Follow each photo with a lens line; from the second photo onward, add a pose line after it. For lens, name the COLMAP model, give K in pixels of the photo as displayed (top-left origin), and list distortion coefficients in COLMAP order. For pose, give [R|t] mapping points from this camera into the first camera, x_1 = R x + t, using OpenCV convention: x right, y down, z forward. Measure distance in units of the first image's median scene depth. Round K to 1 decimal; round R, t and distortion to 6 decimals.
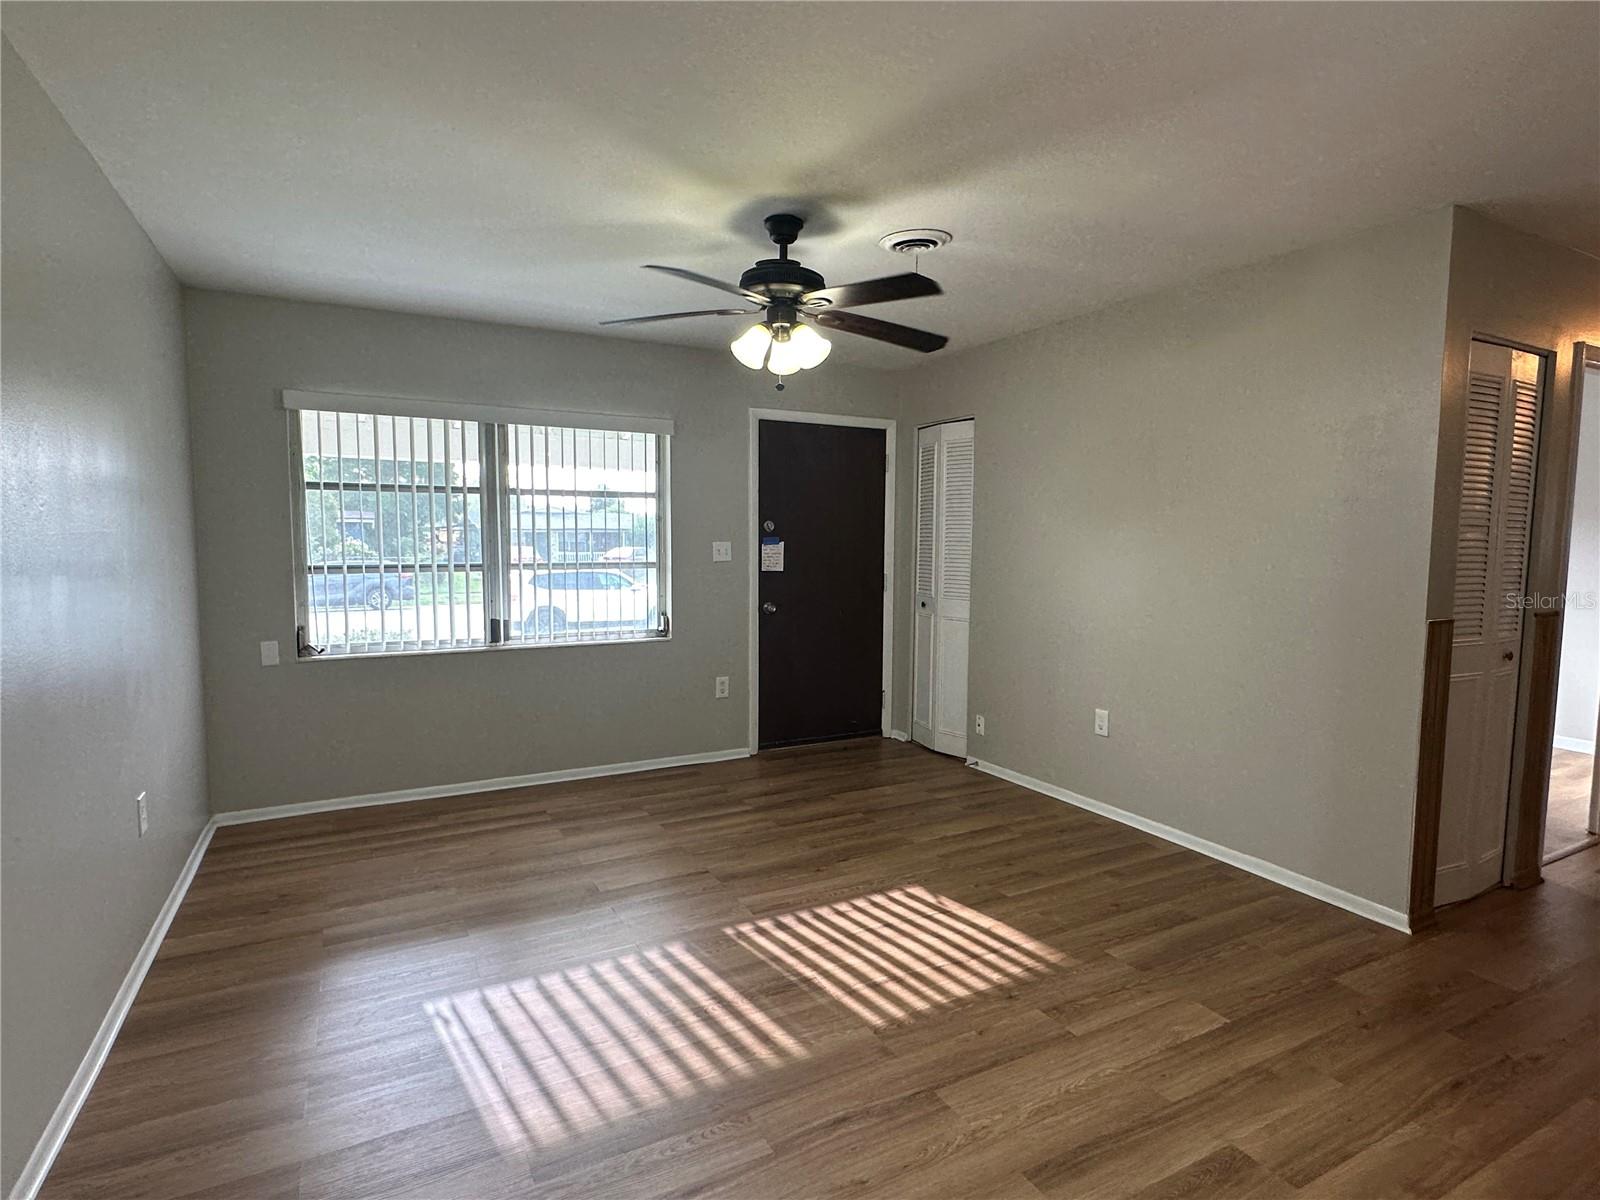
lens RADIAL K [[833.0, 0, 803.9], [0, 833.0, 597.4], [0, 0, 1]] dist [-0.003771, 0.002245]
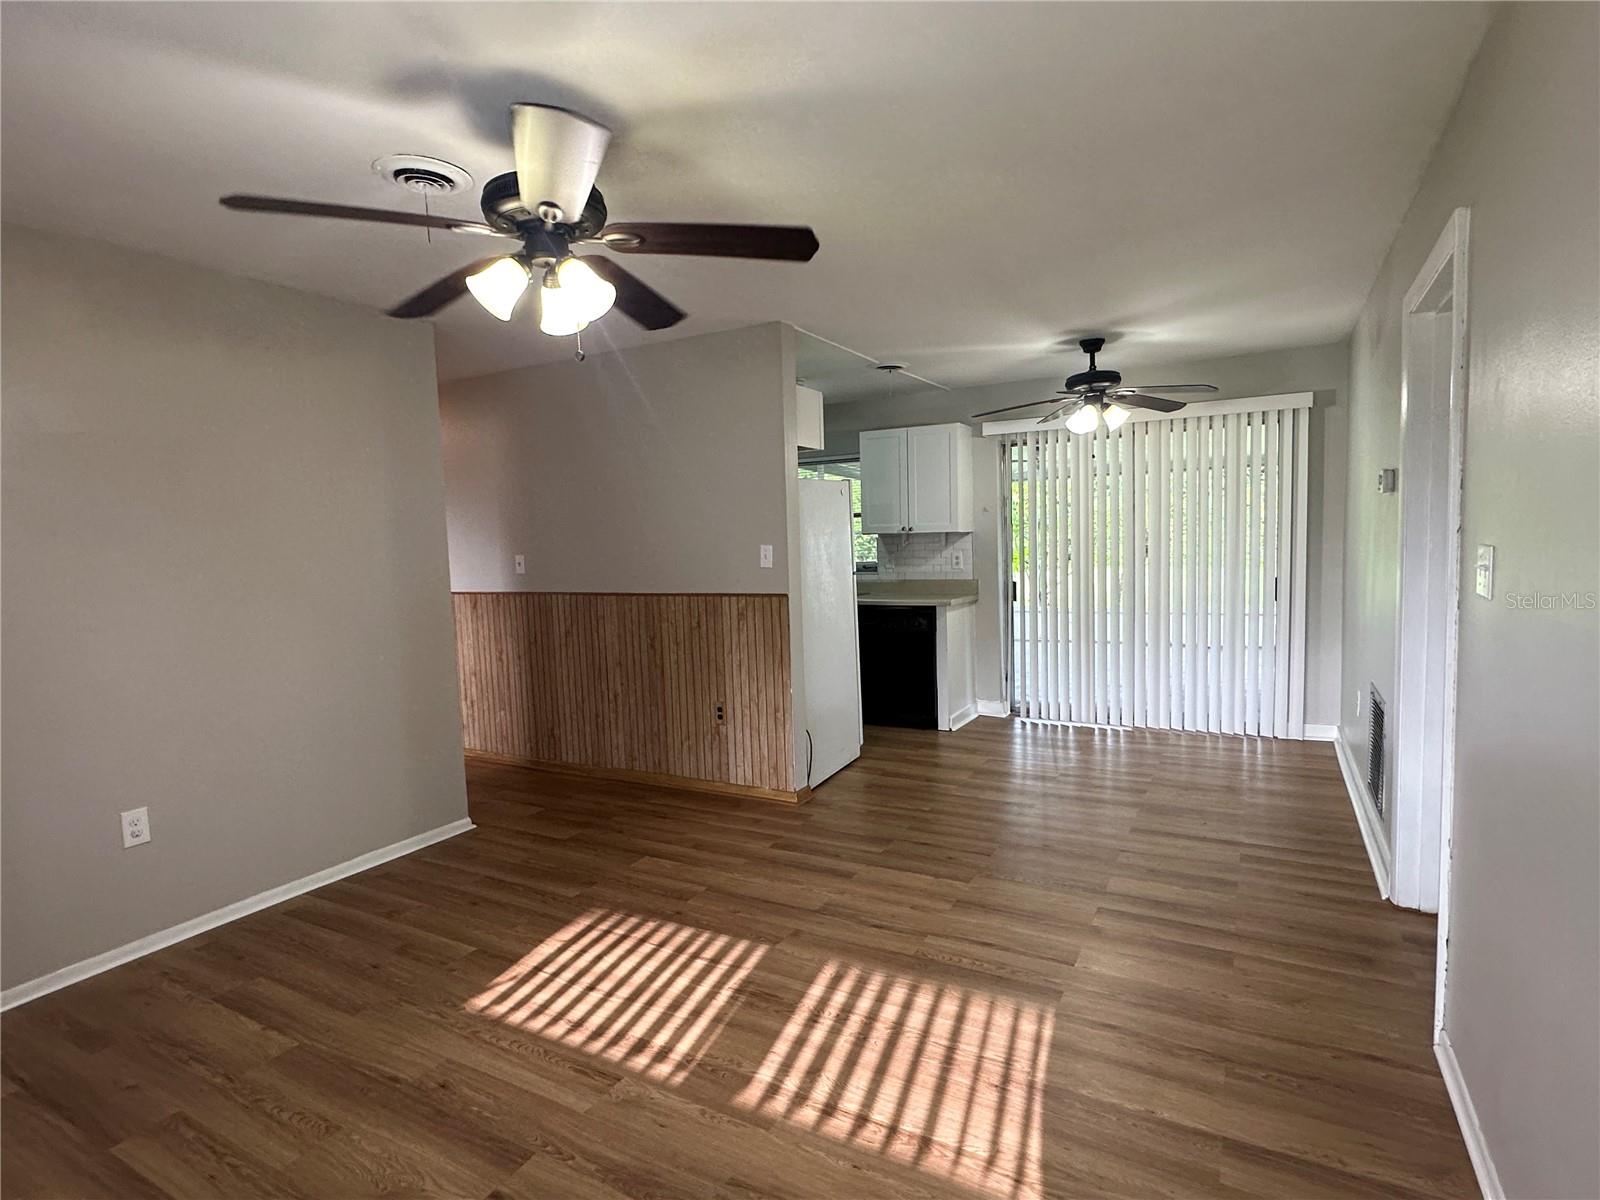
lens RADIAL K [[833.0, 0, 793.0], [0, 833.0, 597.7], [0, 0, 1]] dist [-0.003771, 0.002245]
pose [[-0.538812, -0.051160, 0.840871, -0.769802], [0.096467, 0.987841, 0.121916, -0.110069], [-0.836885, 0.146806, -0.527325, 1.273962]]
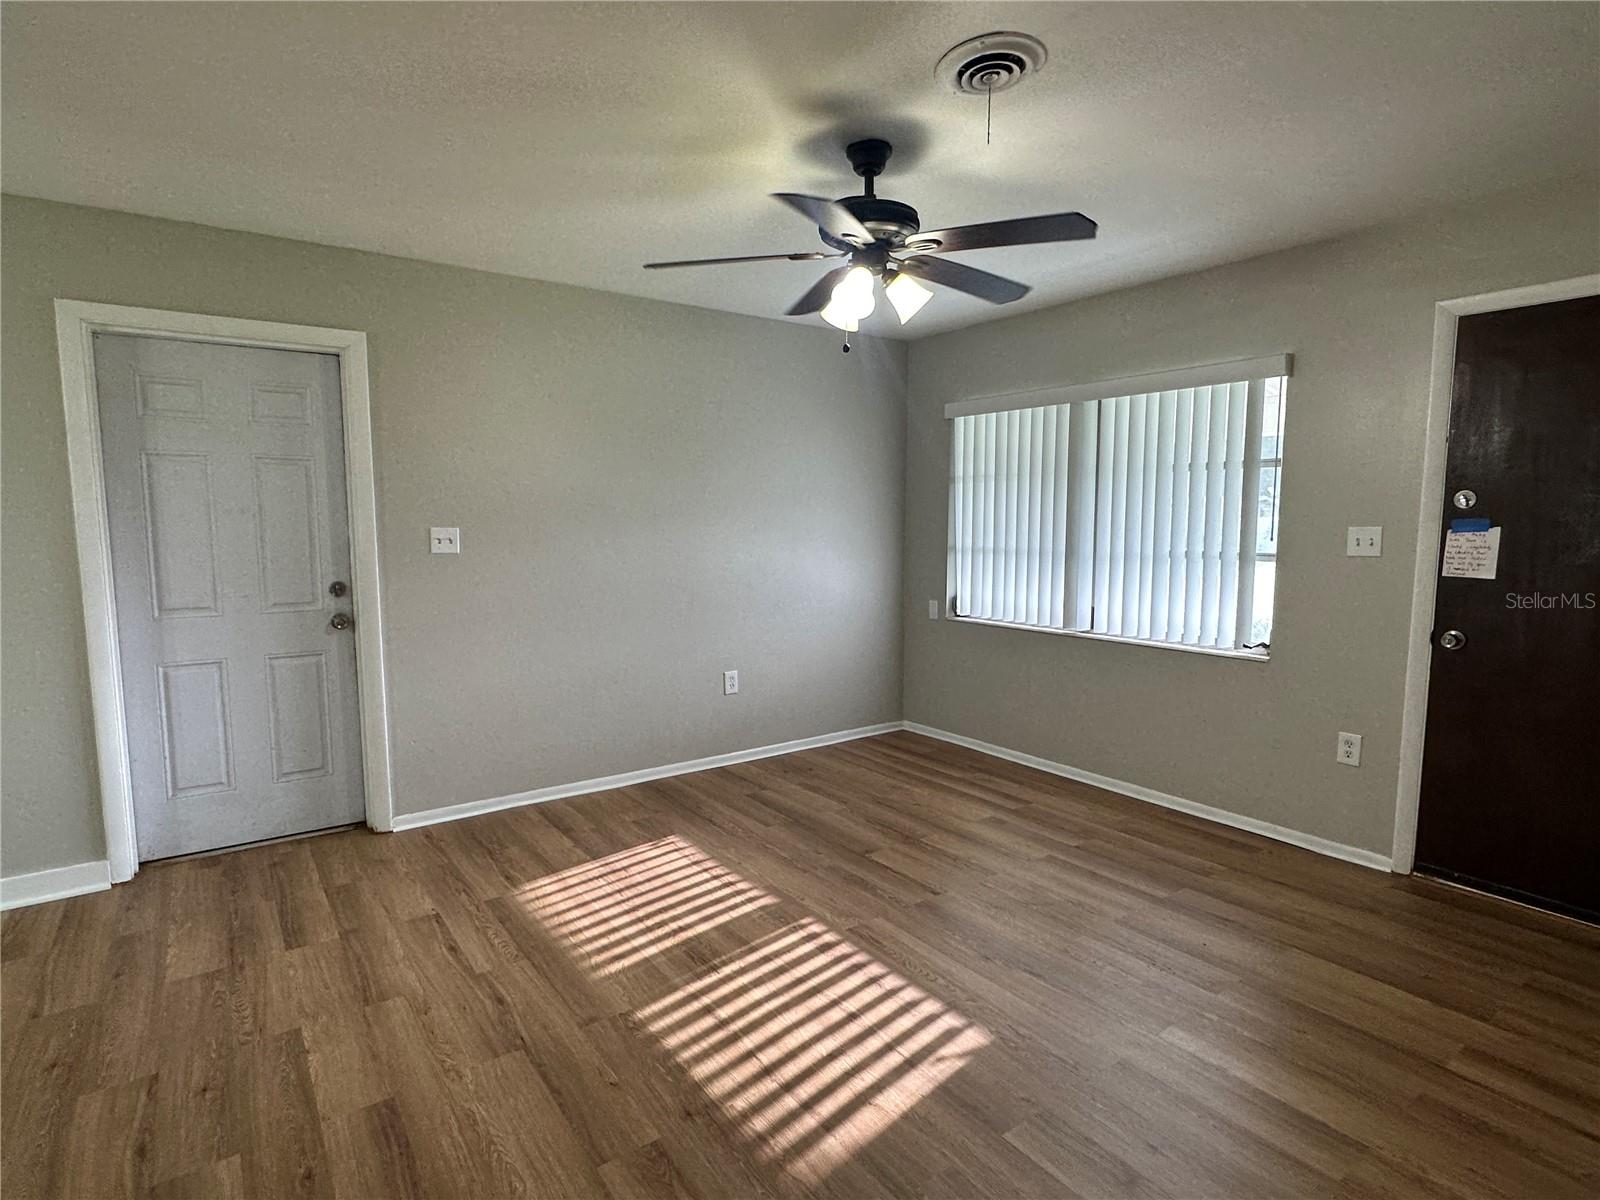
lens RADIAL K [[833.0, 0, 798.1], [0, 833.0, 607.7], [0, 0, 1]] dist [-0.003771, 0.002245]
pose [[0.135898, 0.100567, -0.985605, 0.858586], [-0.071840, 0.993216, 0.091438, -0.056478], [0.988115, 0.058380, 0.142201, 0.847510]]
